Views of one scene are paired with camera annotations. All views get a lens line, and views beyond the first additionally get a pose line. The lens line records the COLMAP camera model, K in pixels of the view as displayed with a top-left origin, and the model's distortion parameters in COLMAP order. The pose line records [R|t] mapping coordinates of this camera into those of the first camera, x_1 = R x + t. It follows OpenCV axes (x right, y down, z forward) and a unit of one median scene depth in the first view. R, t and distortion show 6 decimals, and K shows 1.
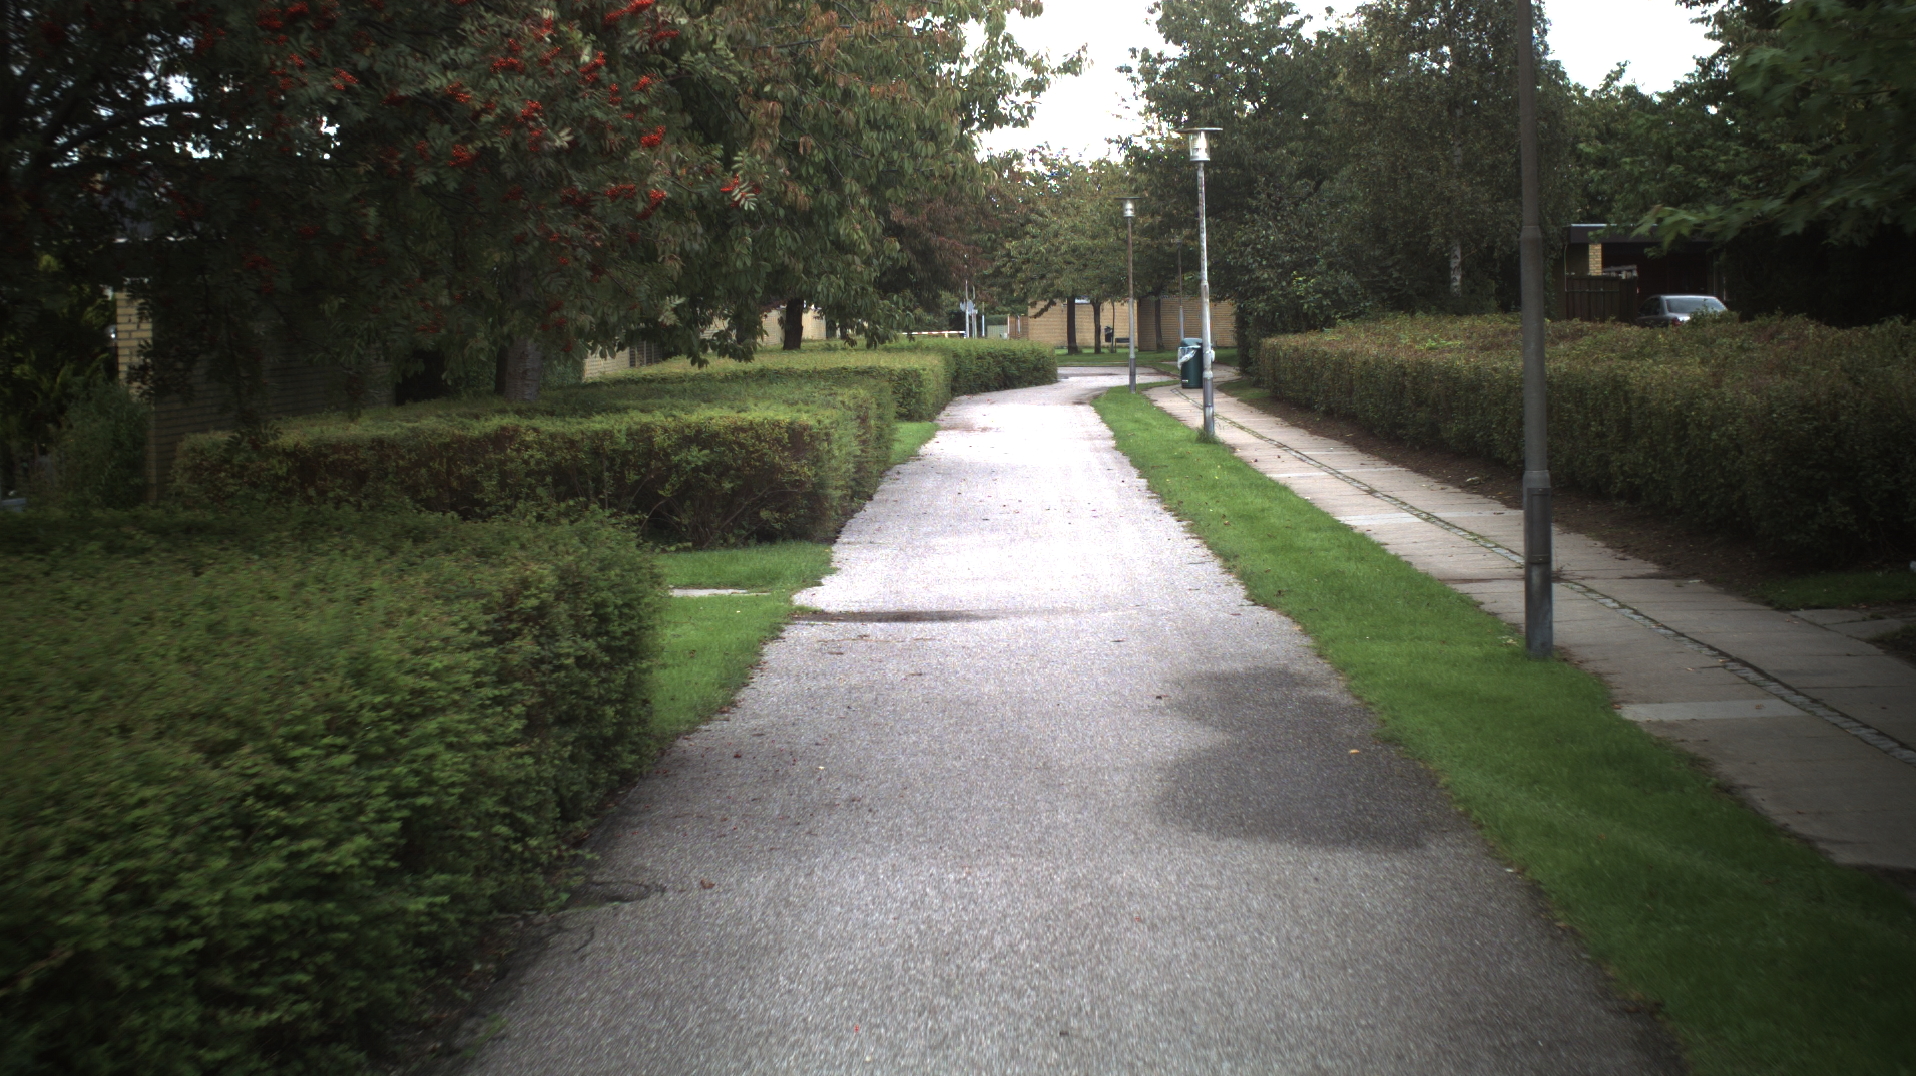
lens RADIAL K [[3336.6, 0, 967.1], [0, 3336.6, 536.8], [0, 0, 1]] dist [-0.262206, 0.000000]
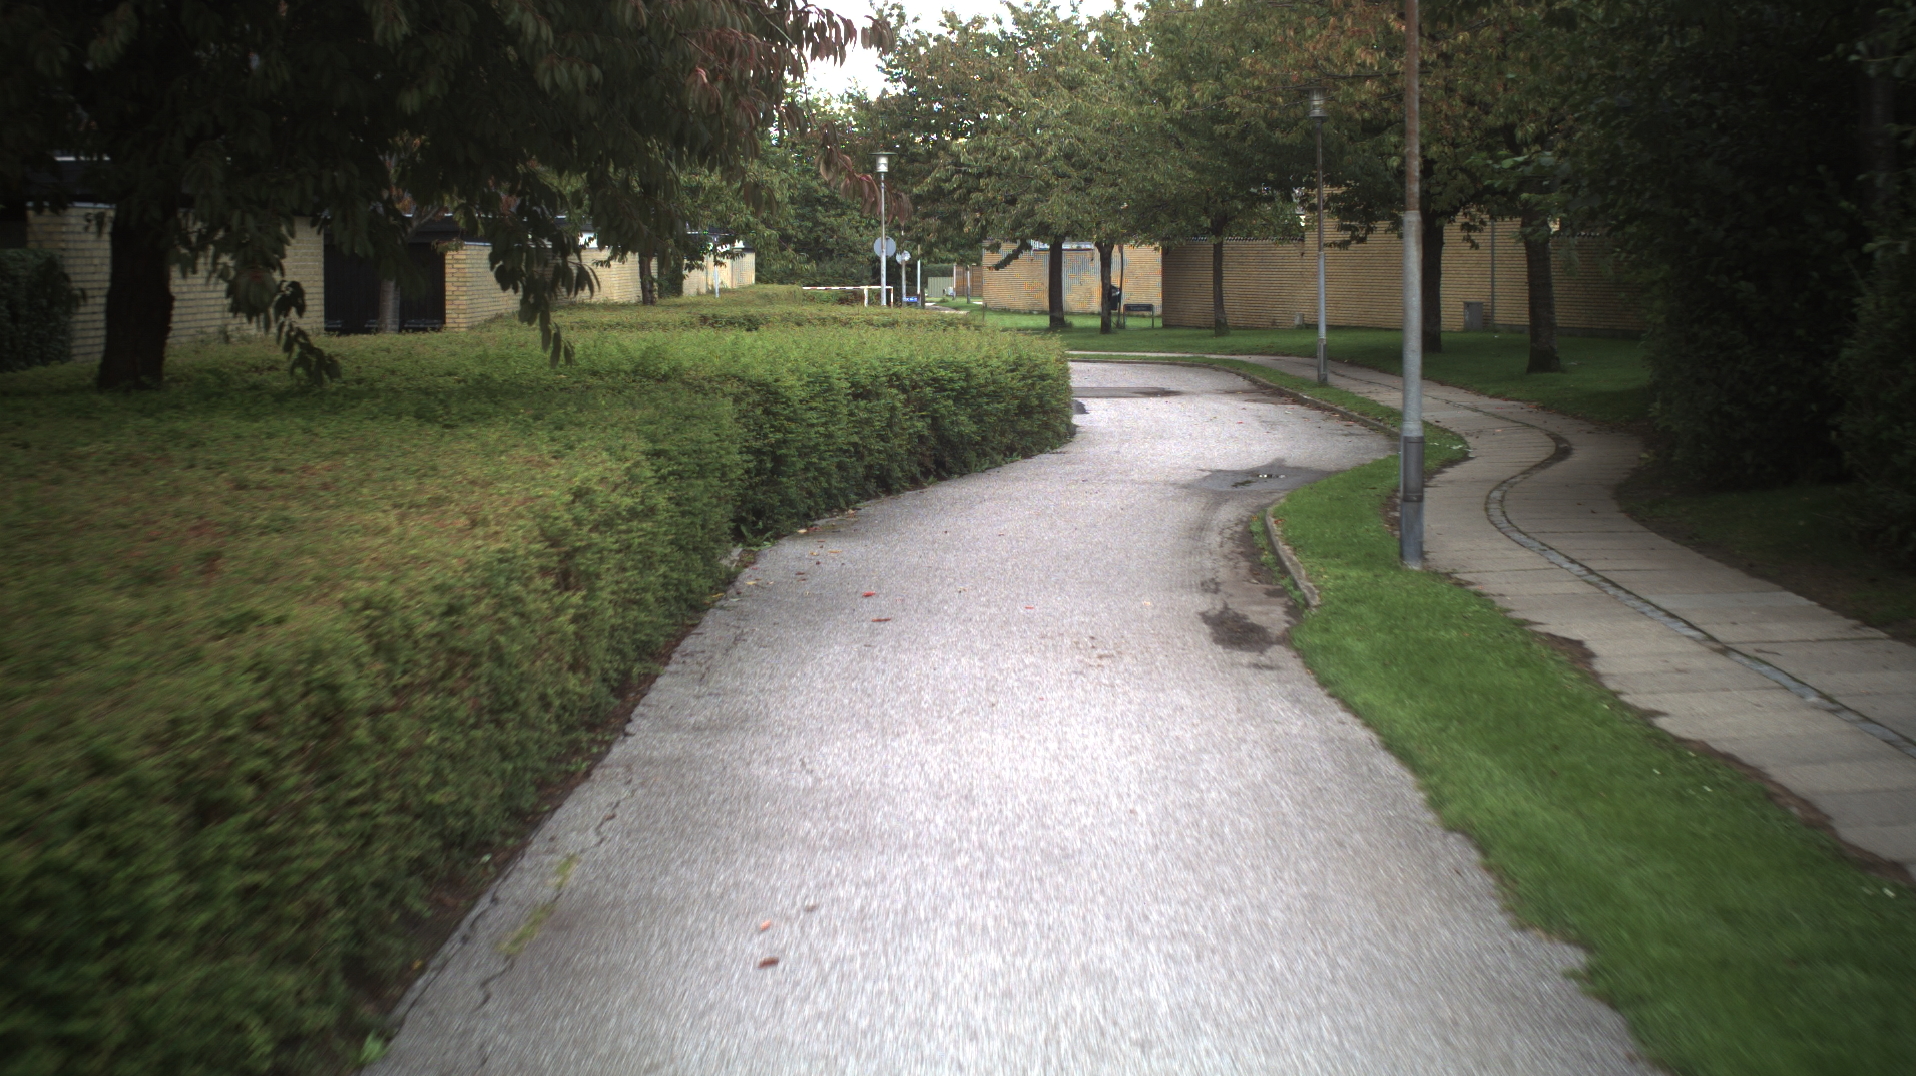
lens RADIAL K [[3336.6, 0, 951.4], [0, 3336.6, 524.5], [0, 0, 1]] dist [-0.262206, 0.000000]
pose [[0.999773, 0.017167, 0.012652, 0.009161], [-0.017313, 0.999783, 0.011564, -0.047502], [-0.012450, -0.011780, 0.999853, 0.714868]]
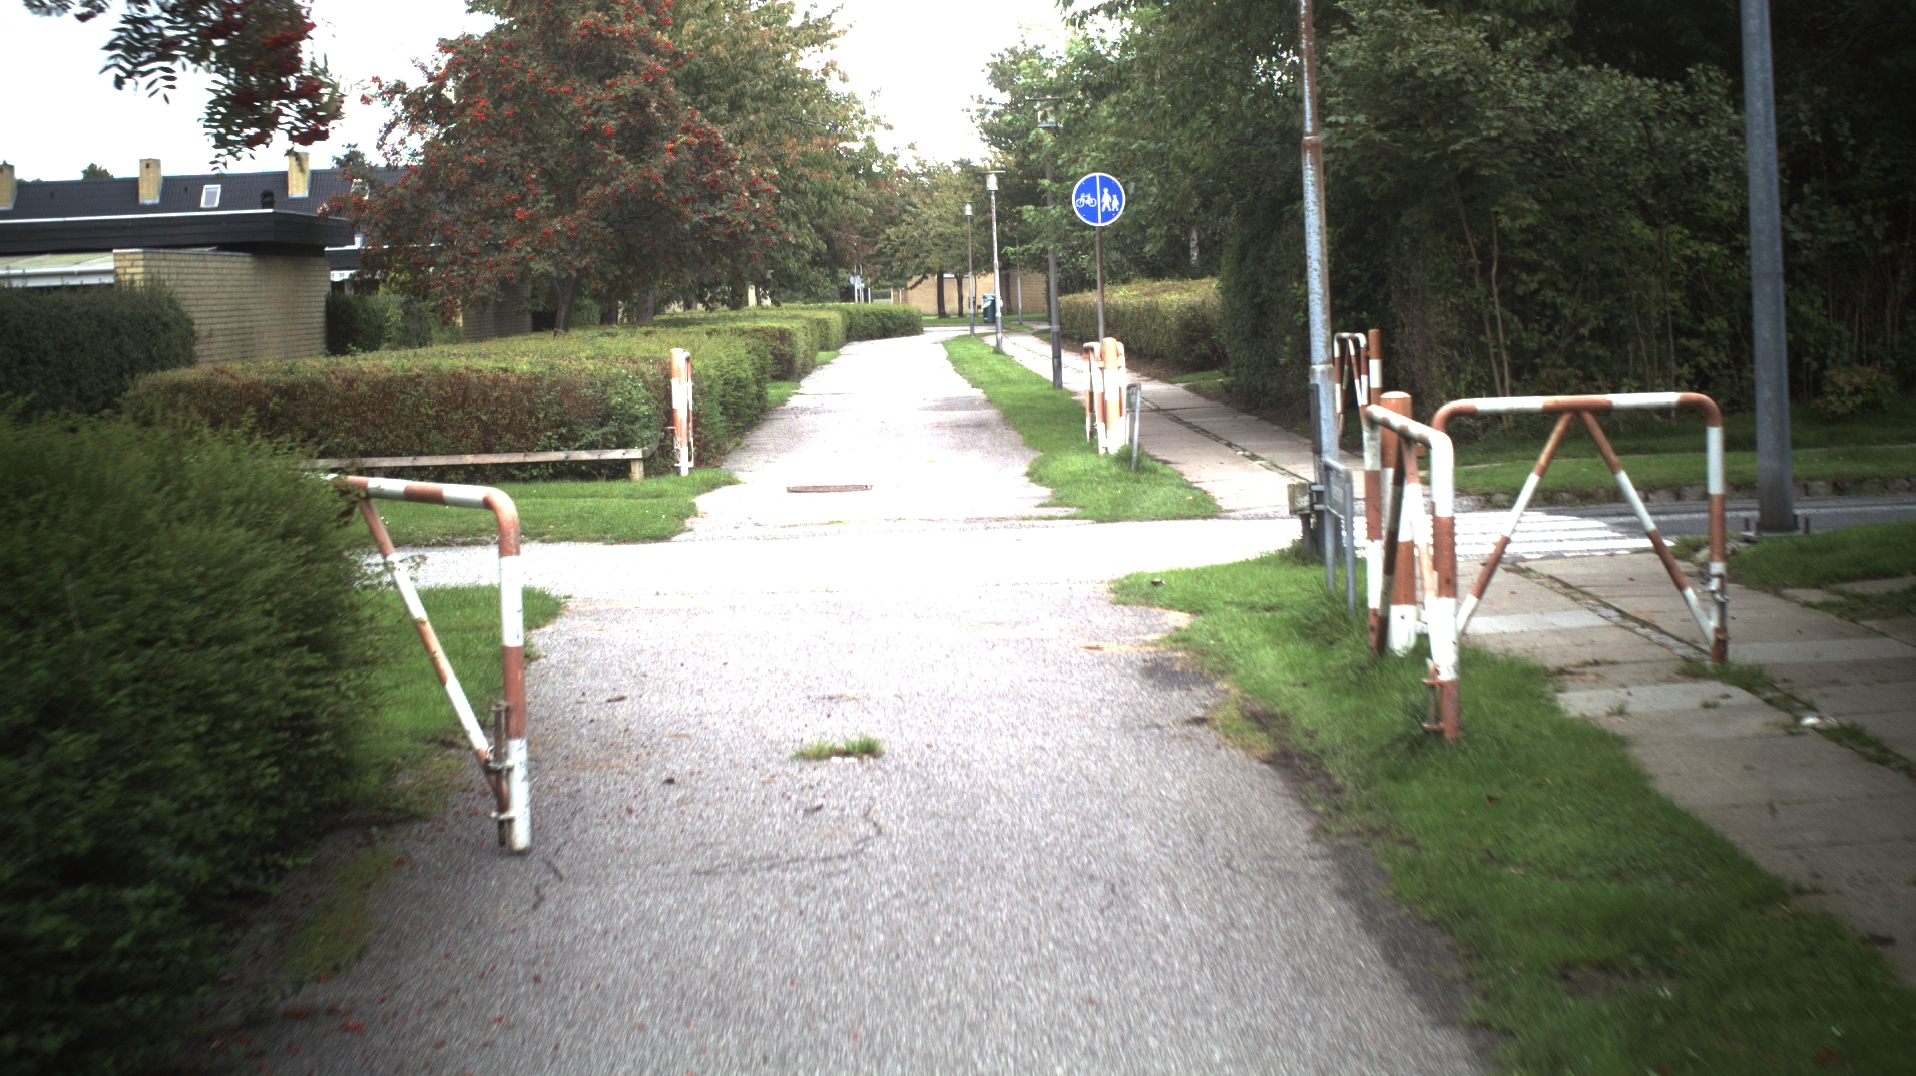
lens RADIAL K [[3336.6, 0, 959.1], [0, 3336.6, 543.2], [0, 0, 1]] dist [-0.262206, 0.000000]
pose [[0.999432, -0.014819, 0.030273, -0.000999], [0.014553, 0.999854, 0.008996, 0.032089], [-0.030402, -0.008551, 0.999501, -0.430797]]
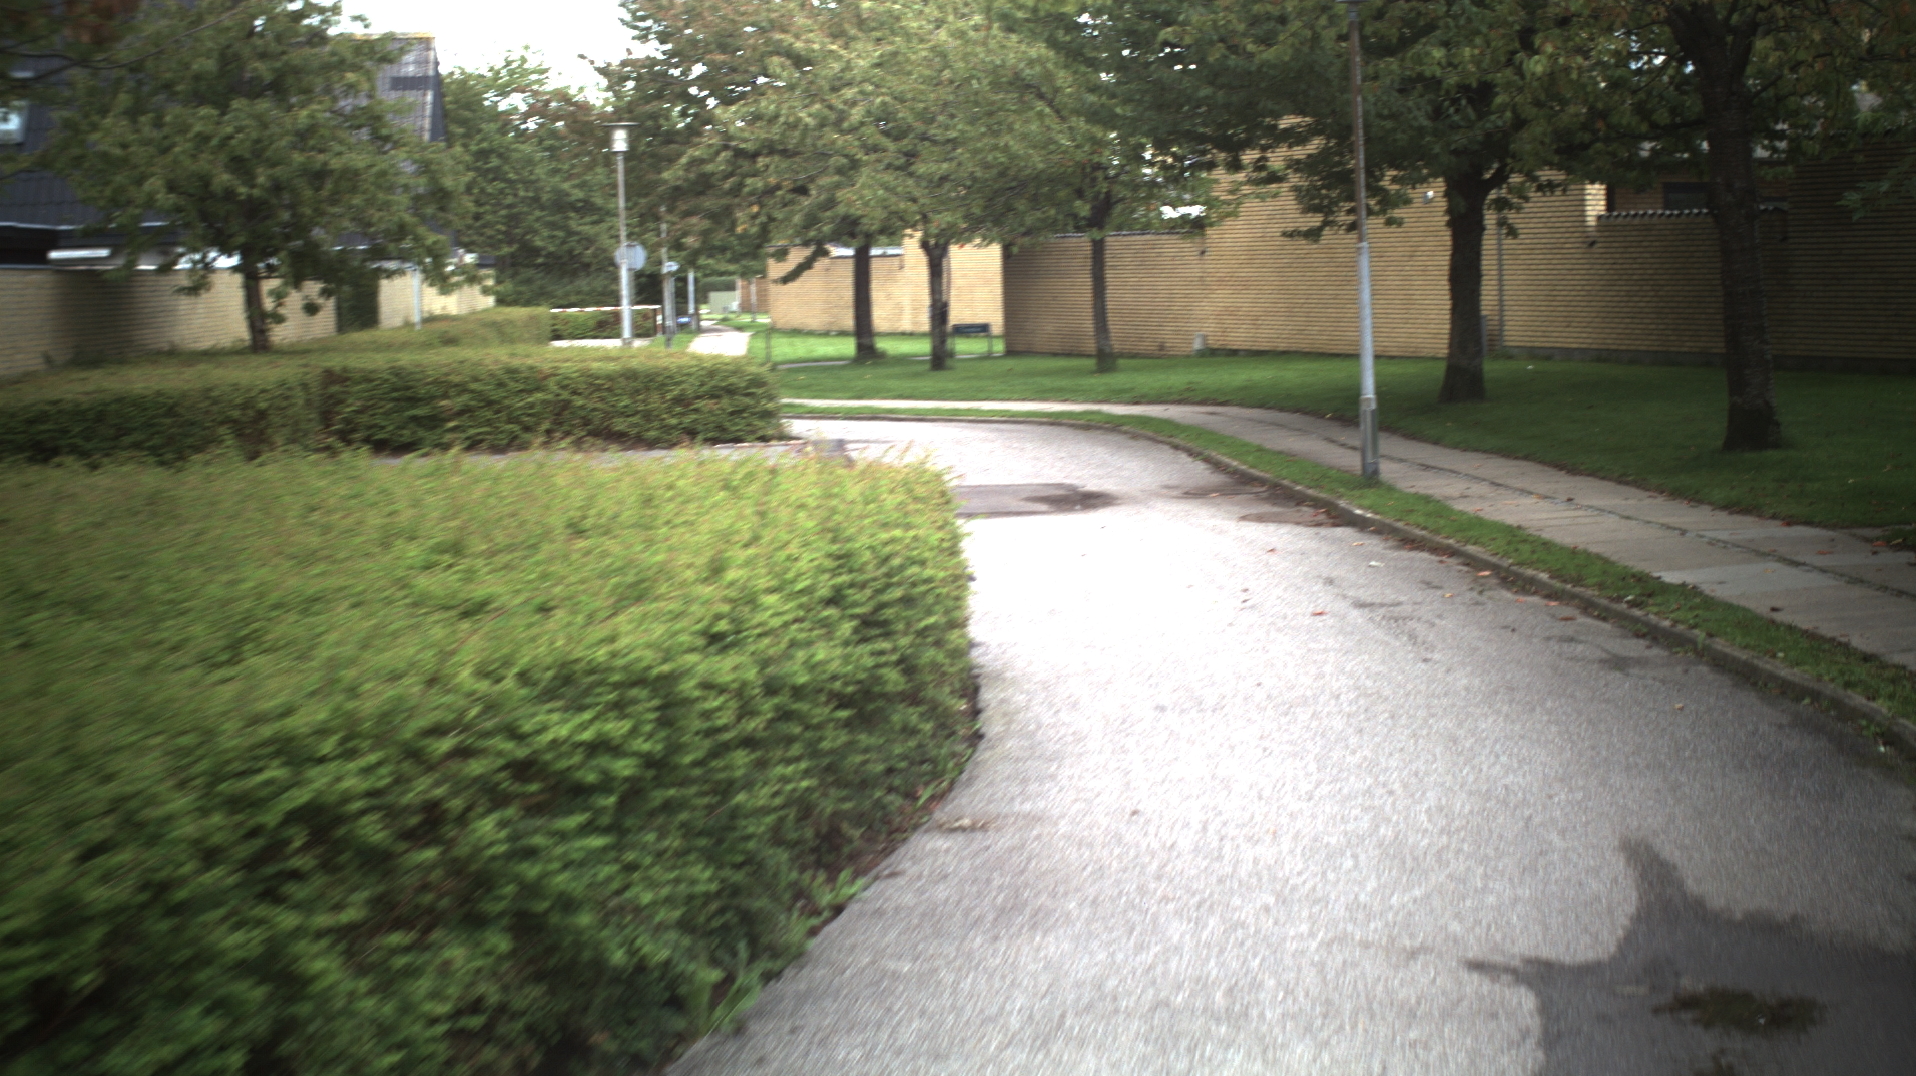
lens RADIAL K [[3336.6, 0, 954.8], [0, 3336.6, 548.4], [0, 0, 1]] dist [-0.262206, 0.000000]
pose [[0.997161, -0.009948, 0.074637, 0.016884], [0.008797, 0.999838, 0.015734, -0.066890], [-0.074781, -0.015033, 0.997087, 0.999390]]
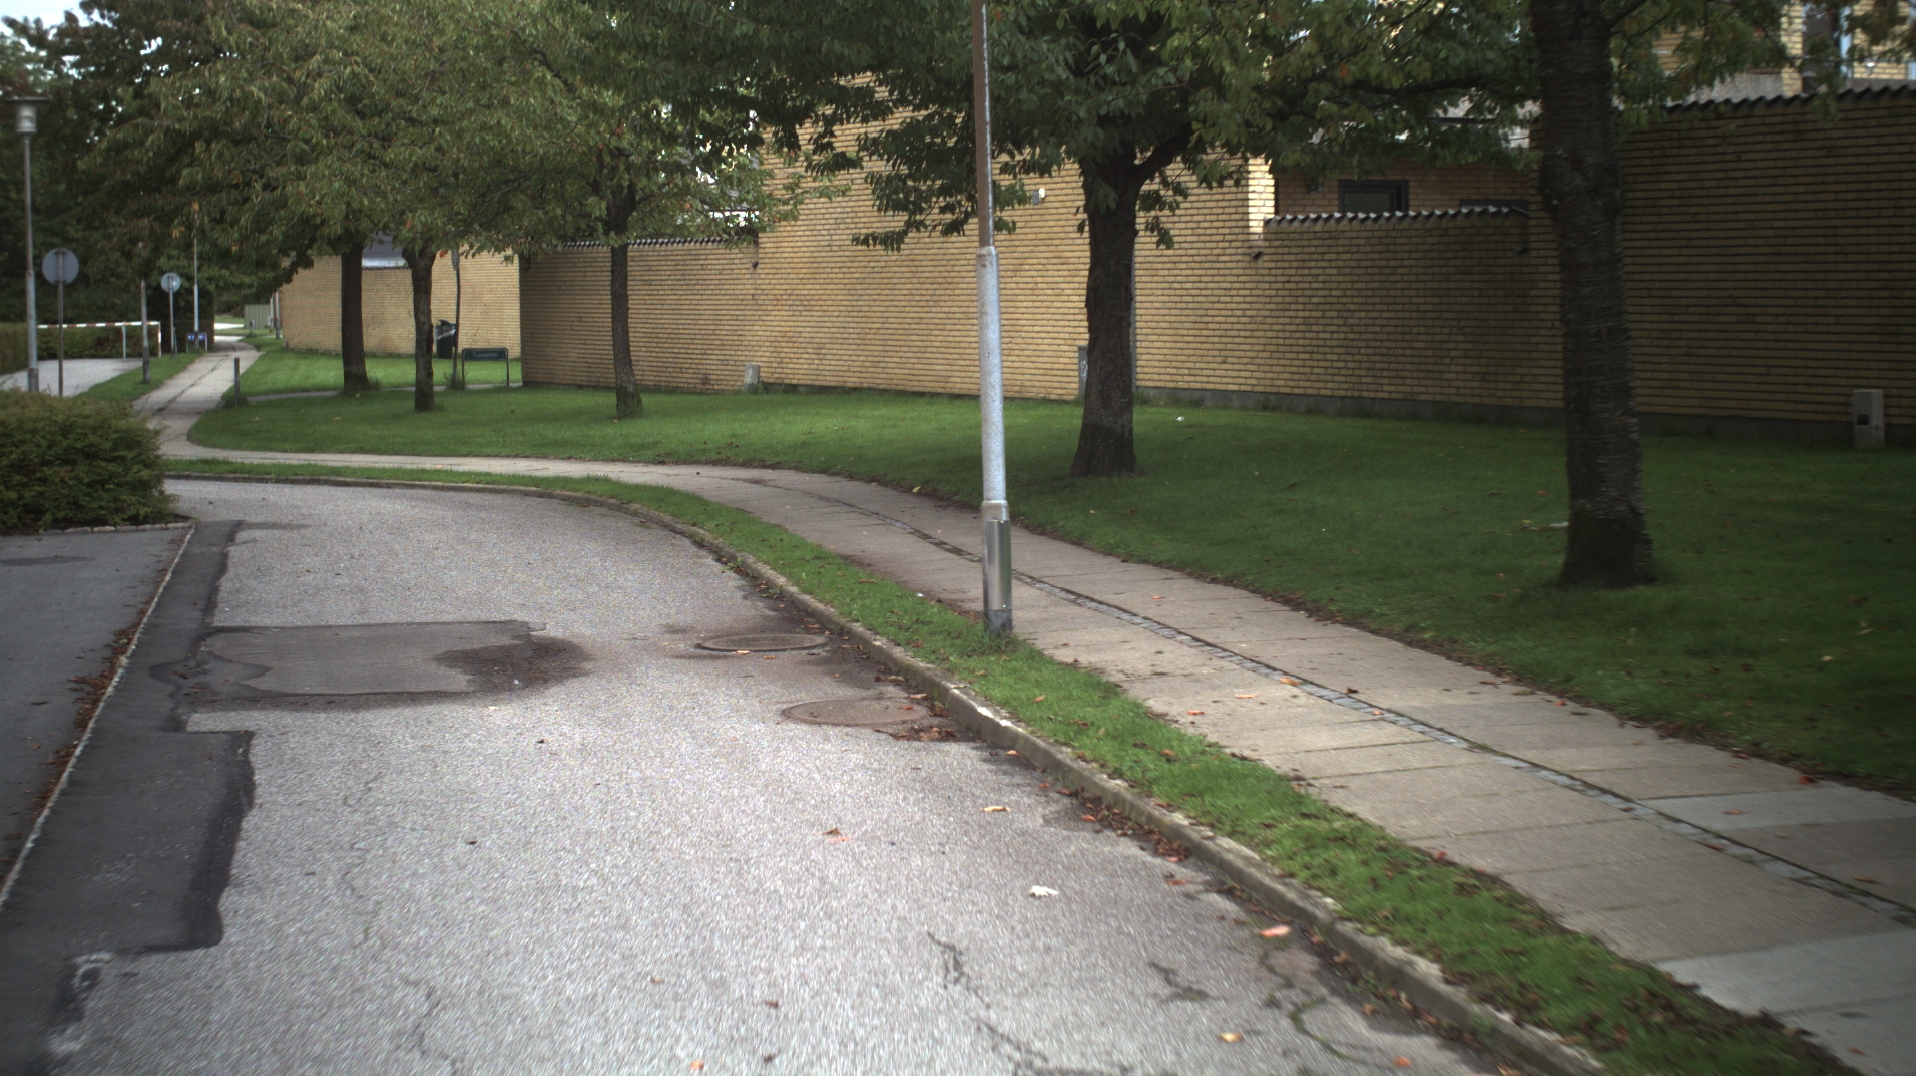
lens RADIAL K [[3336.6, 0, 961.1], [0, 3336.6, 530.7], [0, 0, 1]] dist [-0.262206, 0.000000]
pose [[0.978889, -0.007822, 0.204243, 0.041101], [0.006489, 0.999953, 0.007196, -0.076712], [-0.204290, -0.005719, 0.978894, 1.138104]]
